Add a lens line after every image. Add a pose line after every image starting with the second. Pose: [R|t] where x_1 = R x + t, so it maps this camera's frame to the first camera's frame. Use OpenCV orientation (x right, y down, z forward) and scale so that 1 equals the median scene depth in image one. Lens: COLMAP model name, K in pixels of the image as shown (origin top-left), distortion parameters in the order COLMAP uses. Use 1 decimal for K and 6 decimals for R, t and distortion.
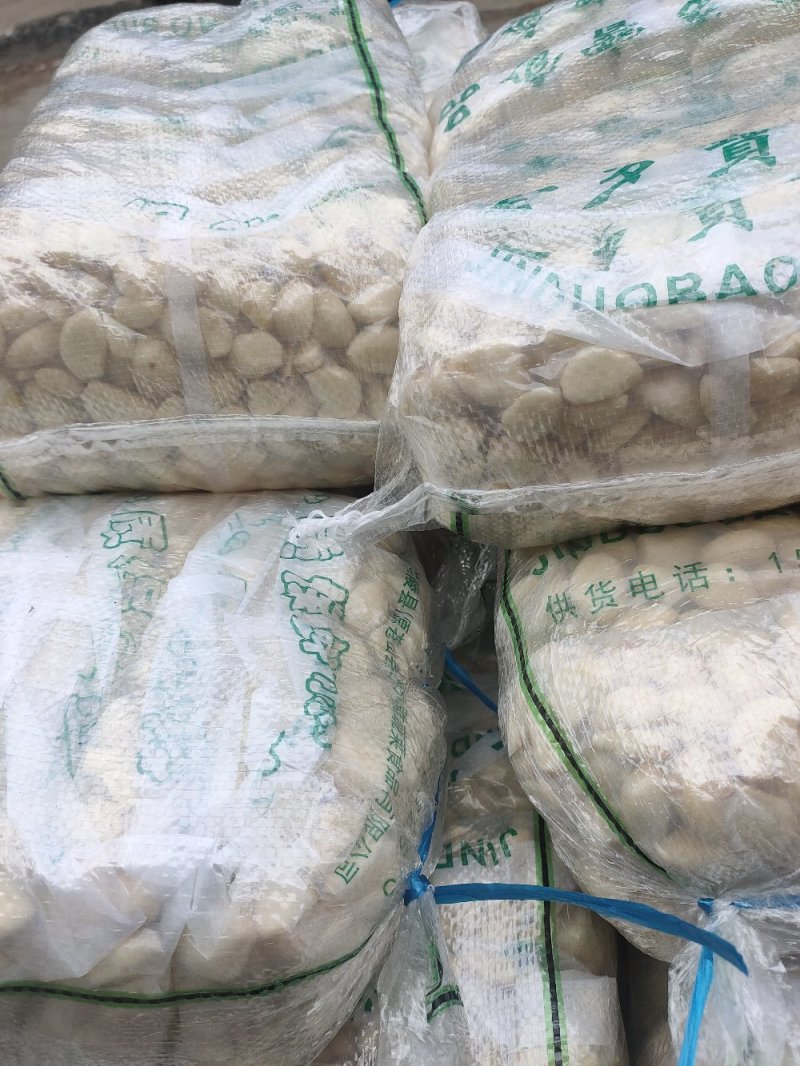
lens RADIAL K [[813.9, 0, 400.0], [0, 813.9, 533.0], [0, 0, 1]] dist [0.010391, -0.007291]
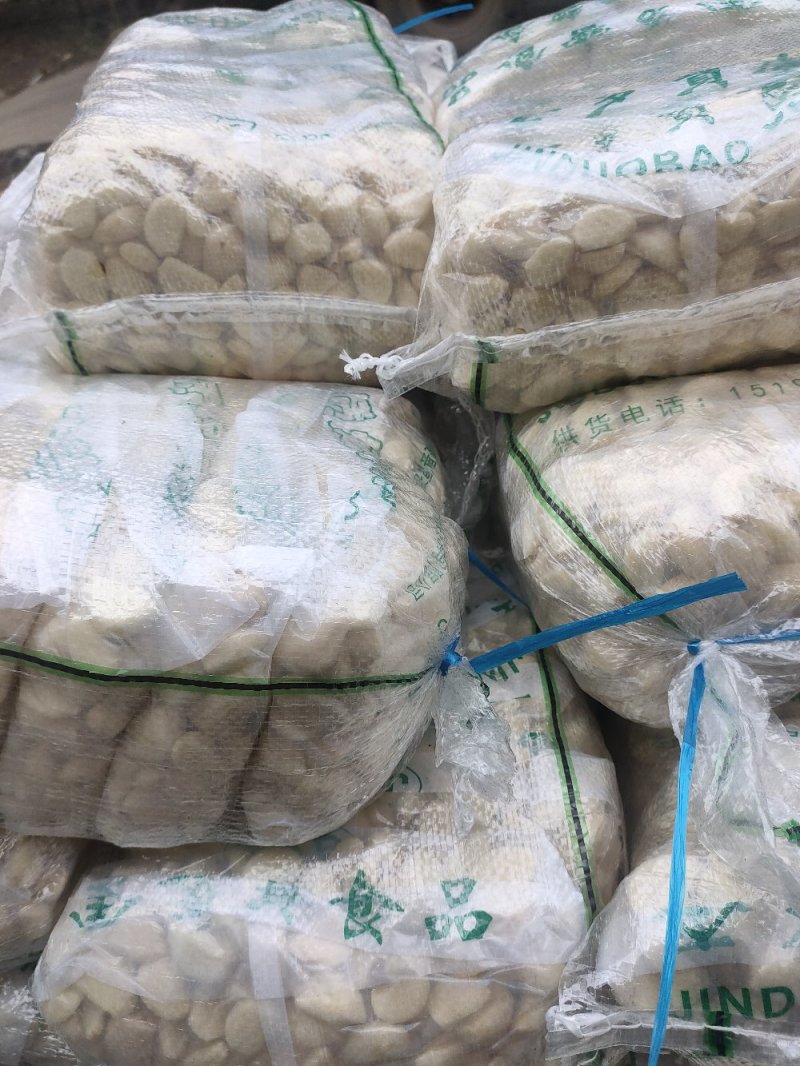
lens RADIAL K [[813.9, 0, 400.0], [0, 813.9, 533.0], [0, 0, 1]] dist [0.010391, -0.007291]
pose [[0.995393, 0.017213, 0.094326, -0.154398], [-0.006513, 0.993620, -0.112594, 0.353705], [-0.095662, 0.111461, 0.989154, -0.159337]]
